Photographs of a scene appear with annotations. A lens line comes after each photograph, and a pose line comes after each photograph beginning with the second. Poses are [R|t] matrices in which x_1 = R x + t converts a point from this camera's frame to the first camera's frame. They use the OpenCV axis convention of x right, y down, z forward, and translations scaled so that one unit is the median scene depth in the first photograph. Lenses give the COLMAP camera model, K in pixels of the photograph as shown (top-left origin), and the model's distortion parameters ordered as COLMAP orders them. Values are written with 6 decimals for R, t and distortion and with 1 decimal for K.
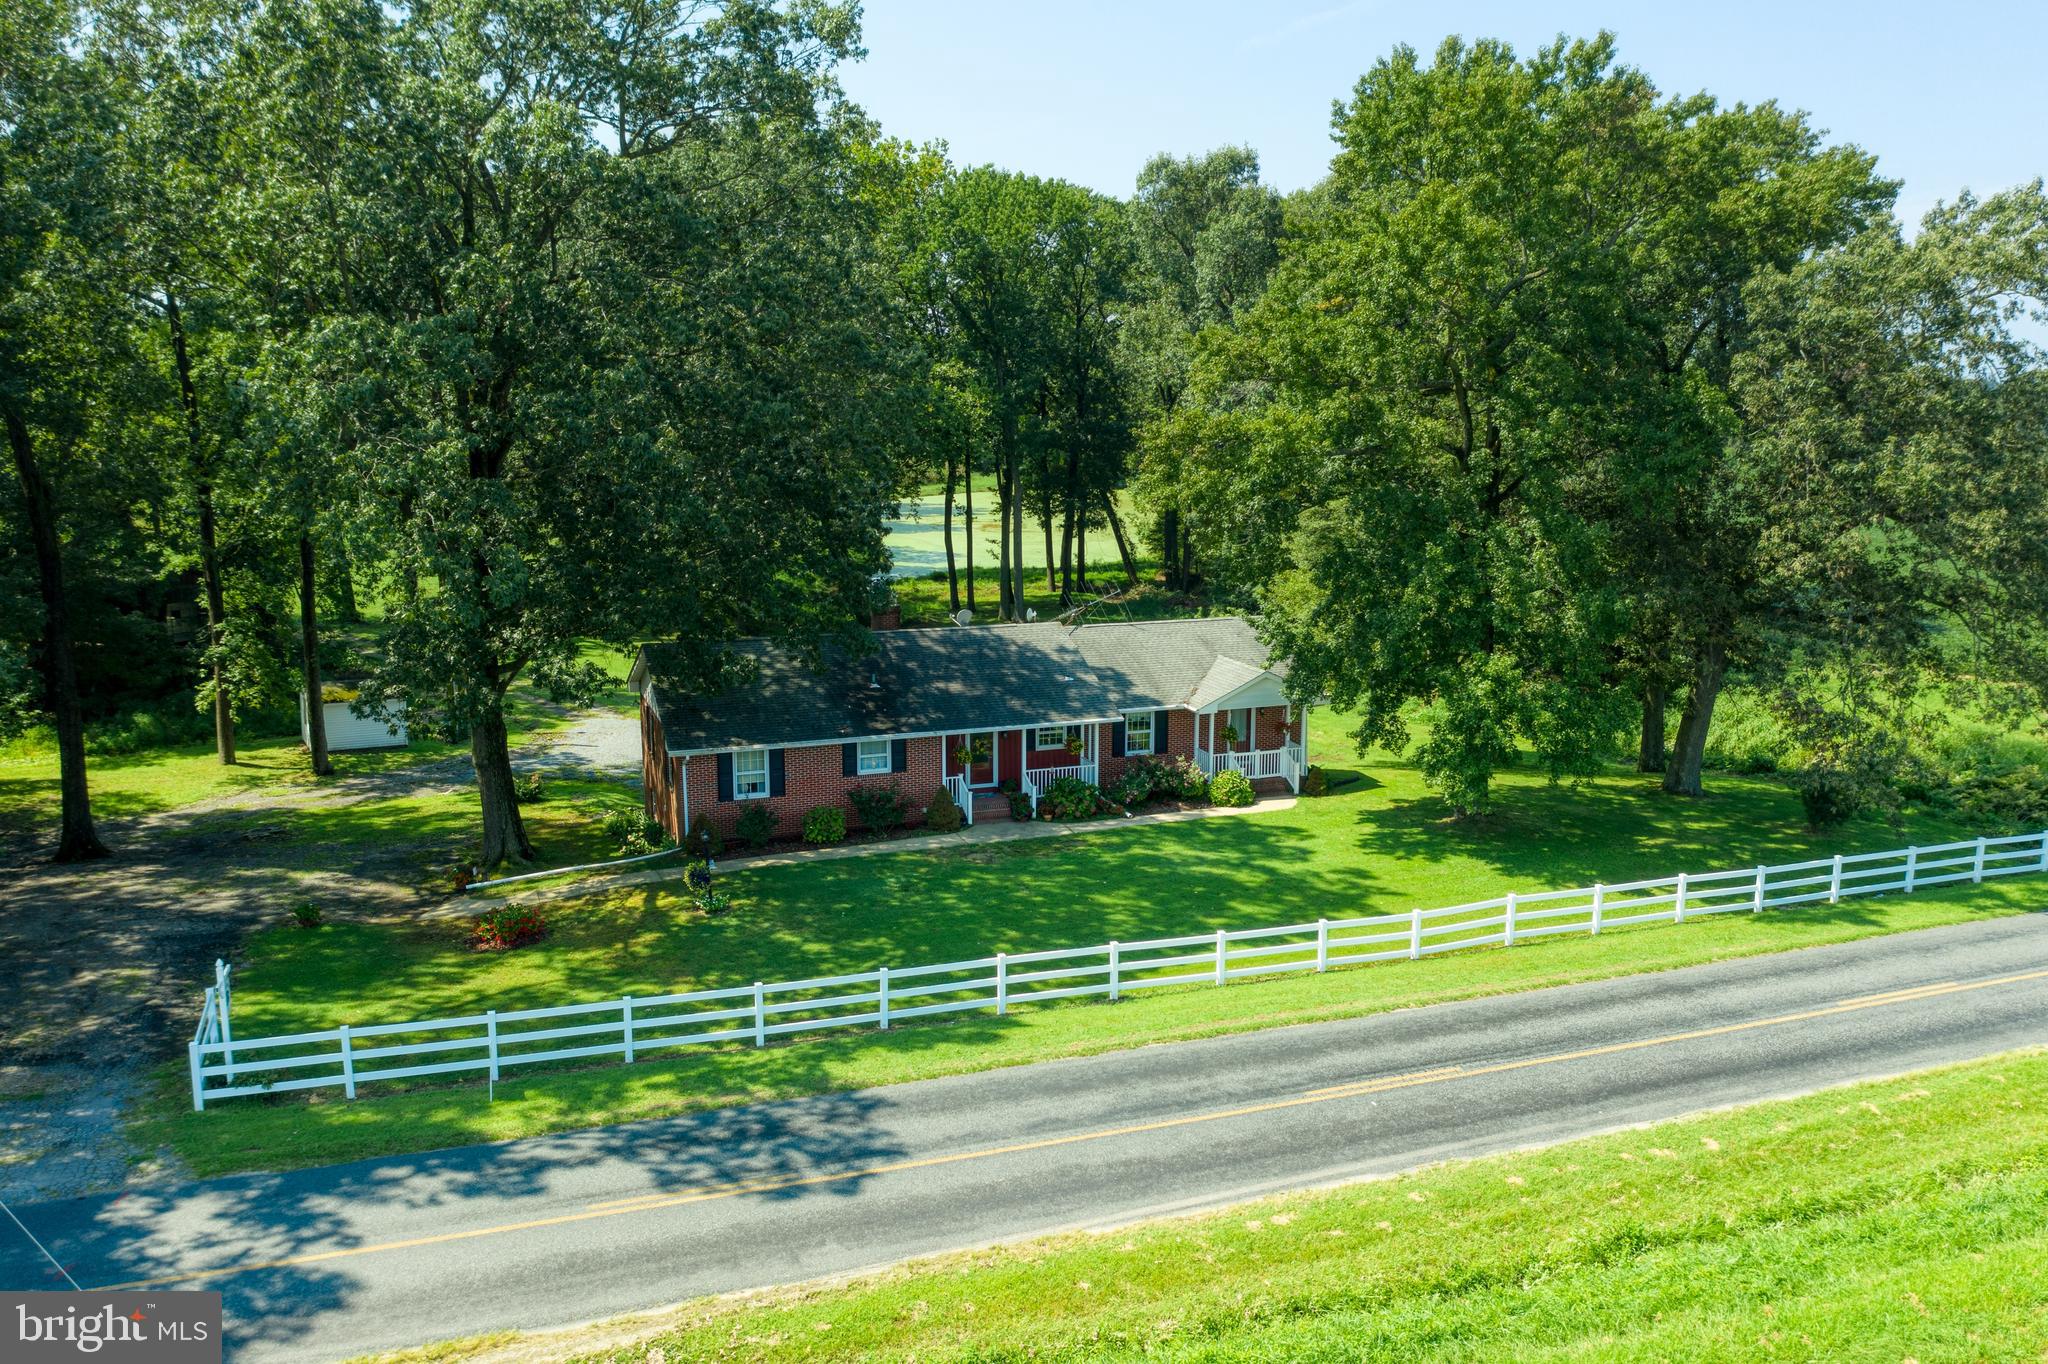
lens RADIAL K [[1615.0, 0, 1008.8], [0, 1615.0, 682.0], [0, 0, 1]] dist [-0.029599, 0.009687]
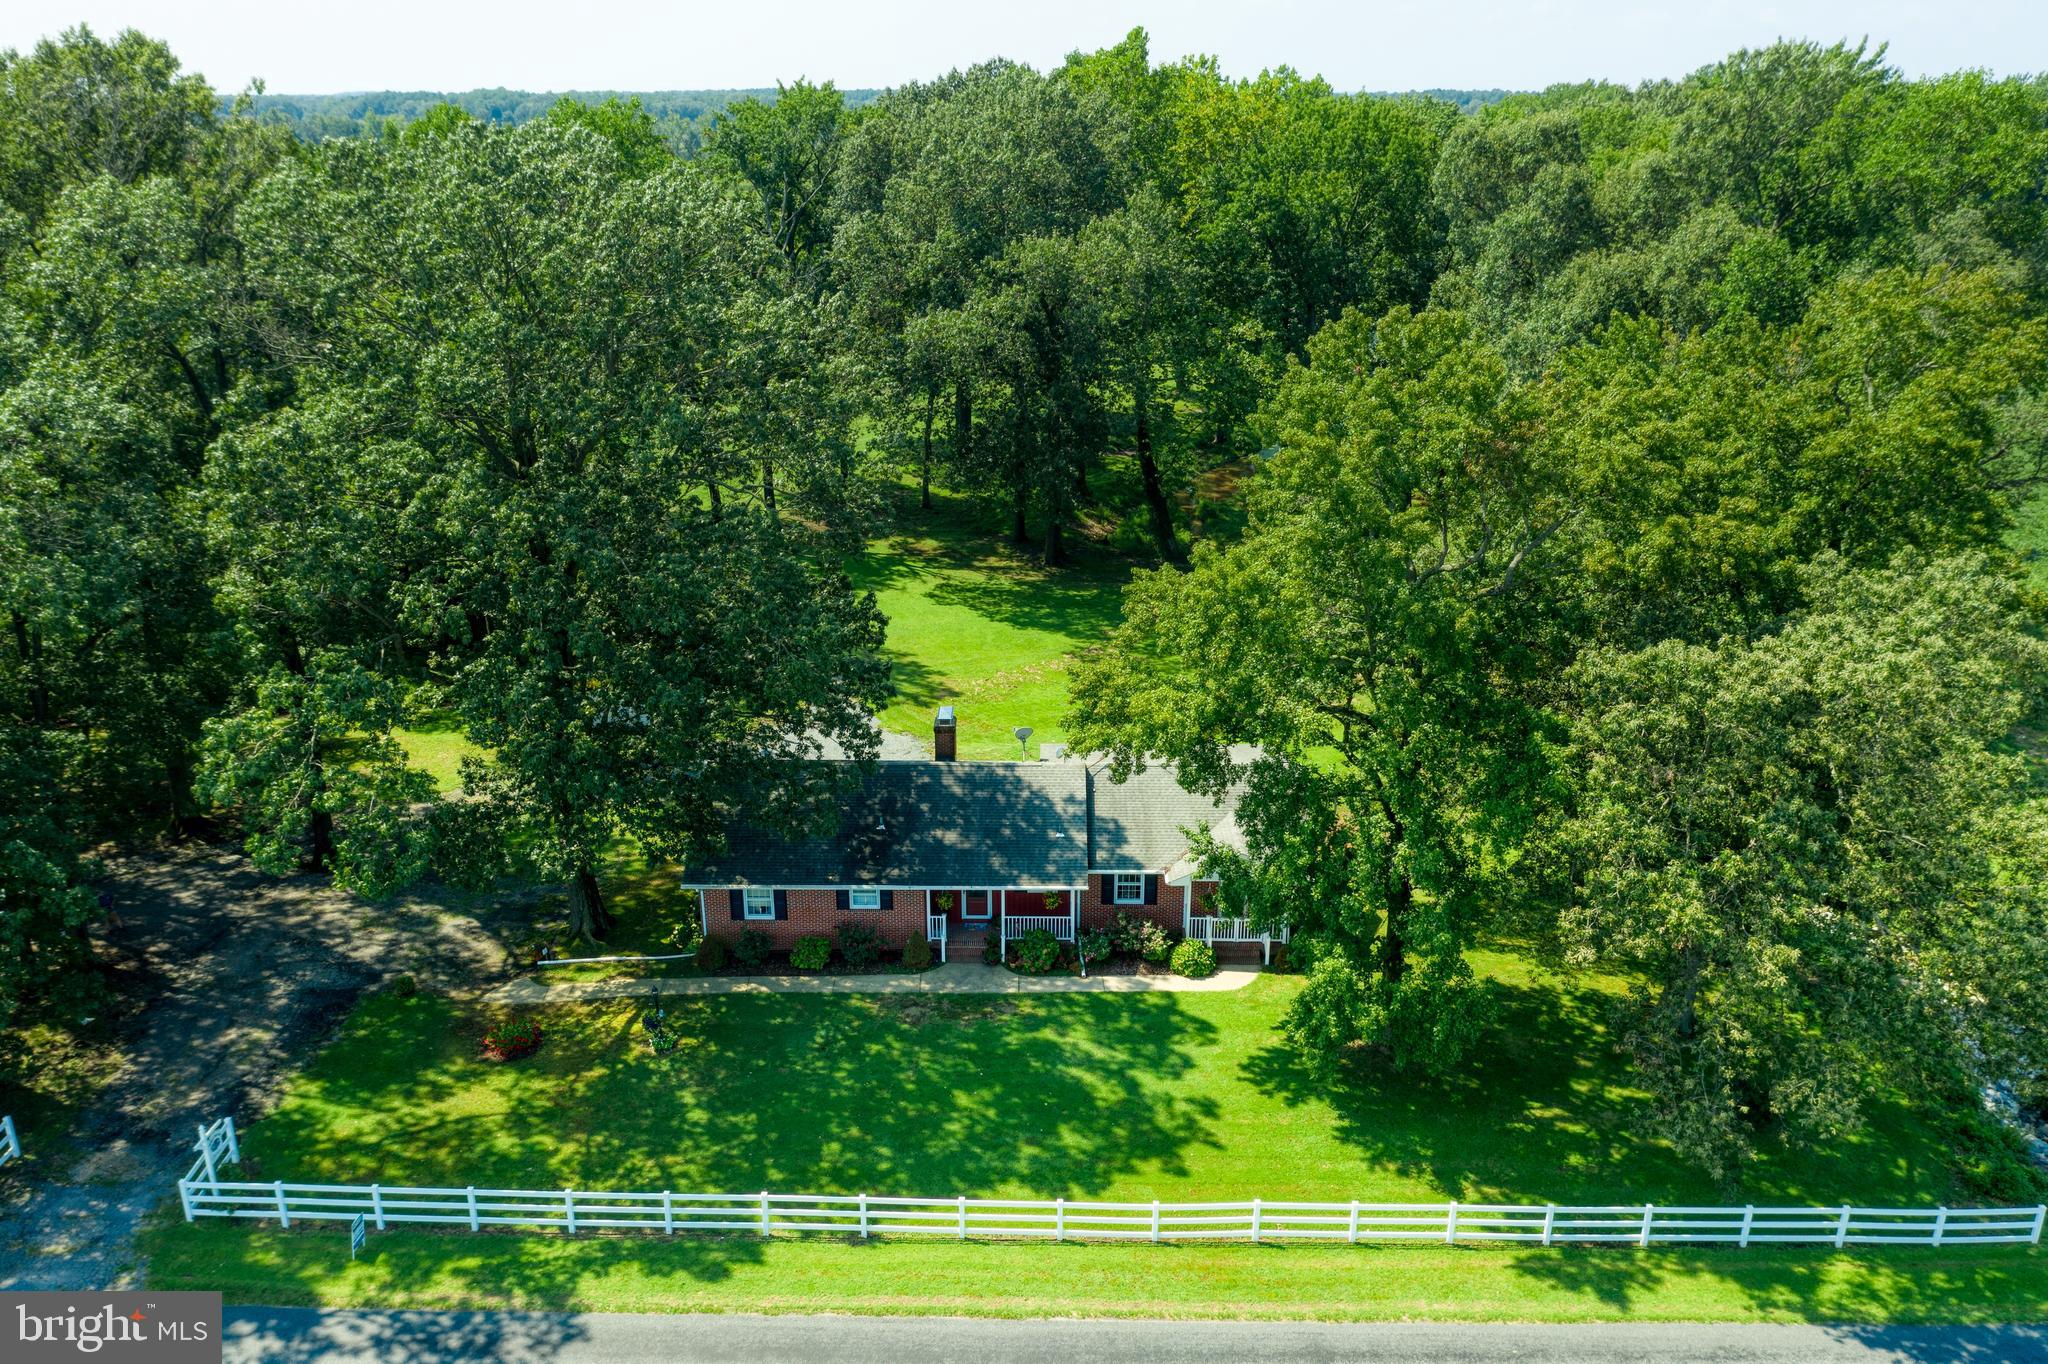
lens RADIAL K [[1615.0, 0, 1008.8], [0, 1615.0, 682.0], [0, 0, 1]] dist [-0.029599, 0.009687]
pose [[0.934991, 0.121571, -0.333186, 0.449376], [-0.061356, 0.980698, 0.185653, -0.384525], [0.349324, -0.153141, 0.924403, -0.014611]]
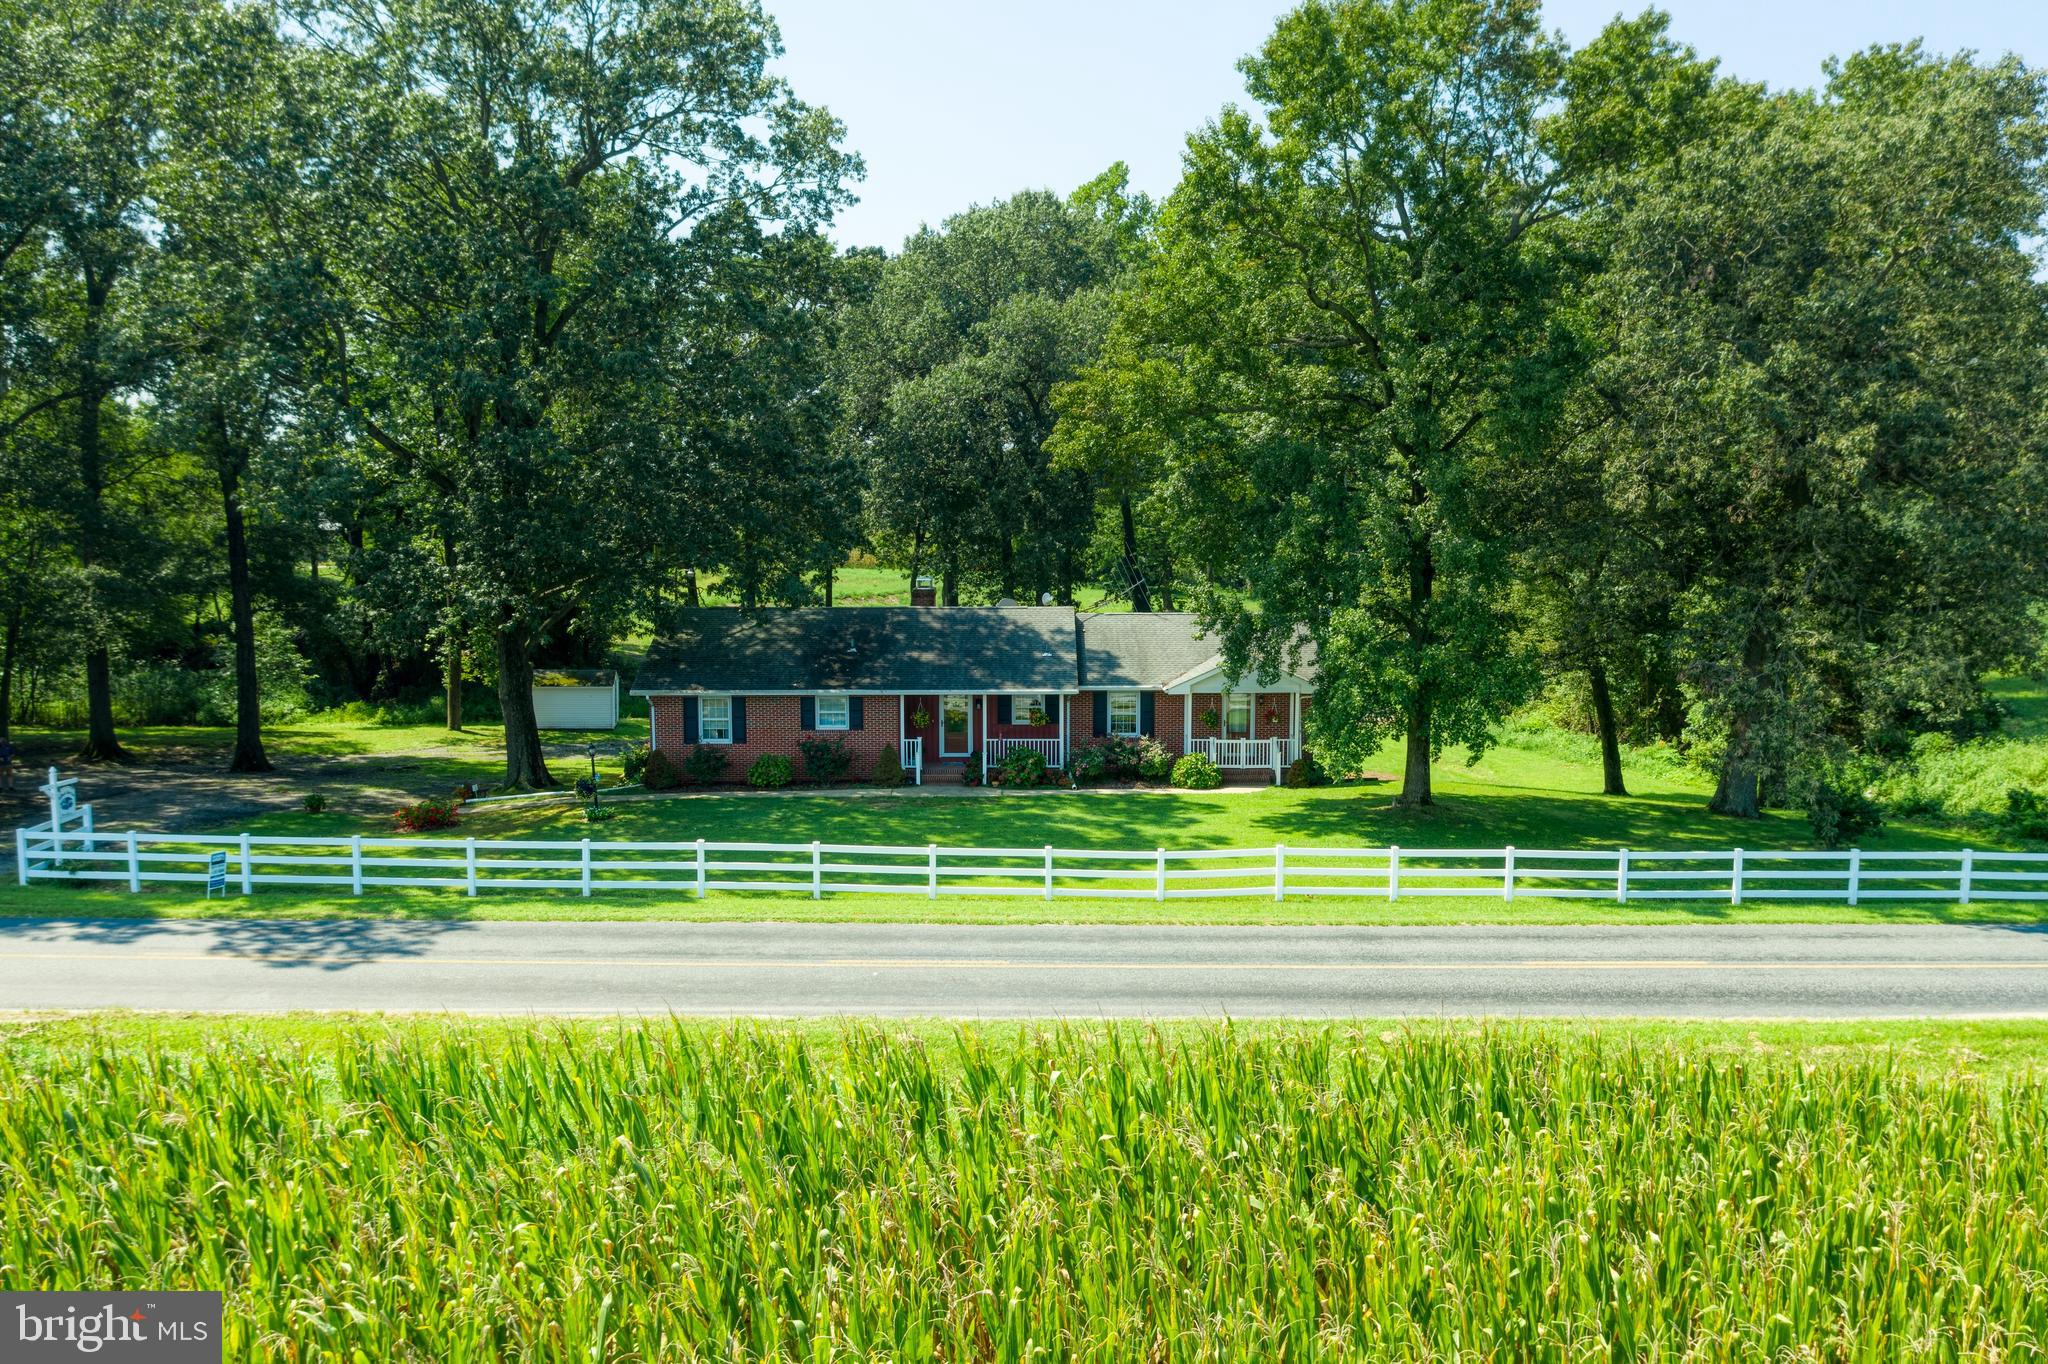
lens RADIAL K [[1616.8, 0, 1010.6], [0, 1616.8, 686.8], [0, 0, 1]] dist [-0.028006, 0.000480]
pose [[0.937552, 0.036979, -0.345874, 0.459237], [-0.061455, 0.996301, -0.060066, 0.100435], [0.342374, 0.077571, 0.936356, 0.060577]]
